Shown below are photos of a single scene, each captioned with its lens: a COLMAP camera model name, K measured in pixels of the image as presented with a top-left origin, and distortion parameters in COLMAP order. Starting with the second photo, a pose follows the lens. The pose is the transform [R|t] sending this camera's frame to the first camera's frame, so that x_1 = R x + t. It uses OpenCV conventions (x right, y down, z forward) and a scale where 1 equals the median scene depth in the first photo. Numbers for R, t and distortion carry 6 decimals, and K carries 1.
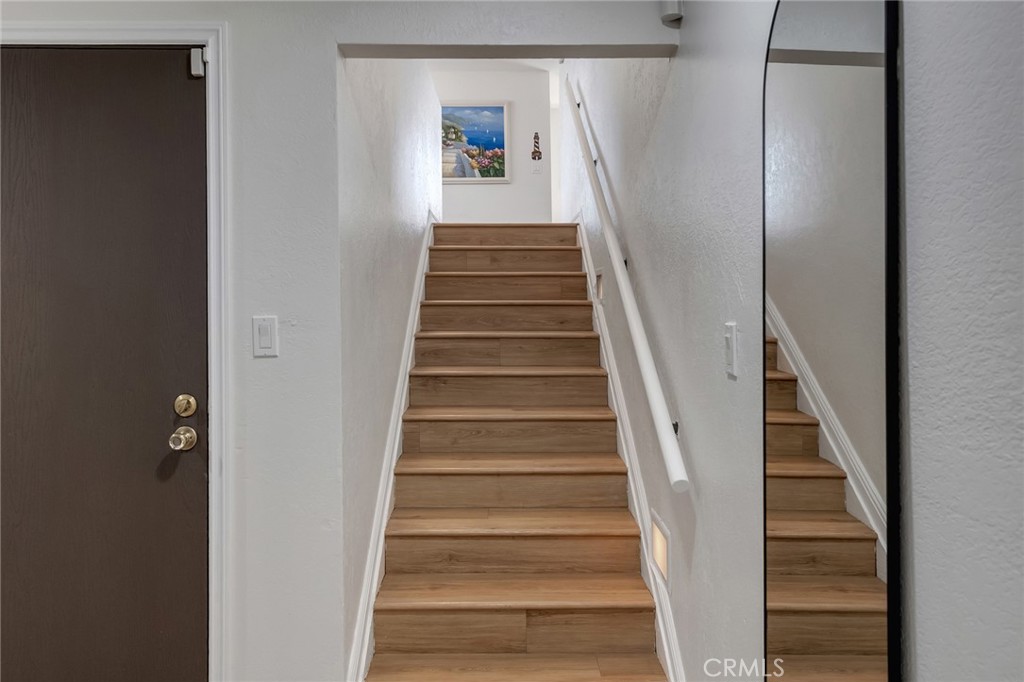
lens RADIAL K [[753.7, 0, 511.6], [0, 753.7, 315.0], [0, 0, 1]] dist [0.000446, 0.002053]
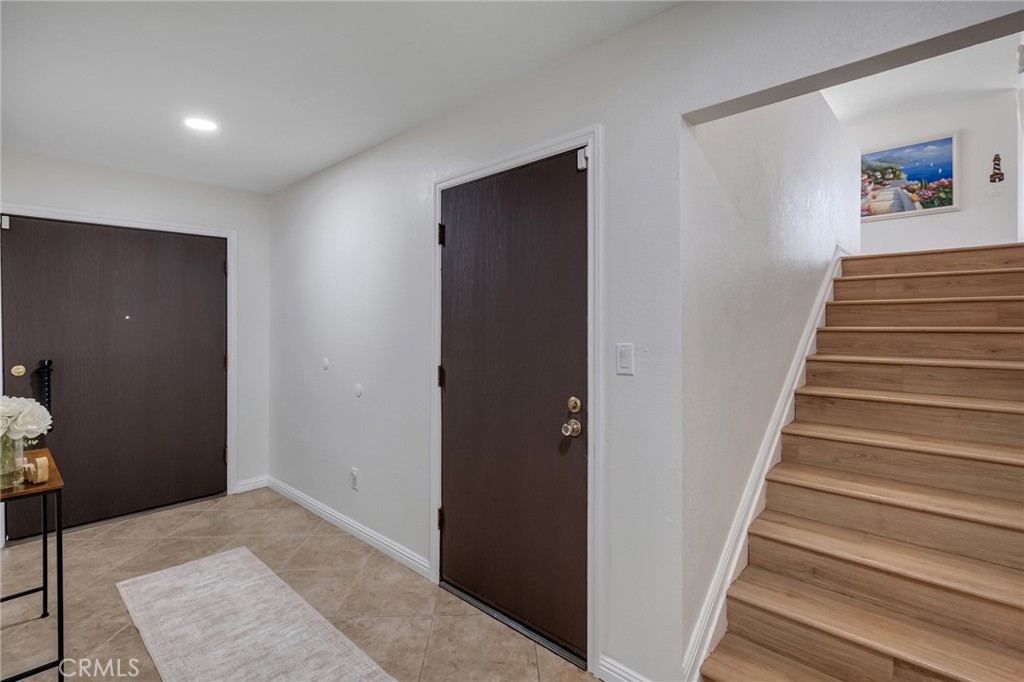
lens RADIAL K [[487.7, 0, 510.0], [0, 487.7, 336.1], [0, 0, 1]] dist [0.014324, -0.007584]
pose [[0.706192, 0.018442, -0.707780, 0.082022], [-0.009136, 0.999815, 0.016937, -0.015124], [0.707961, -0.005494, 0.706230, 0.168390]]
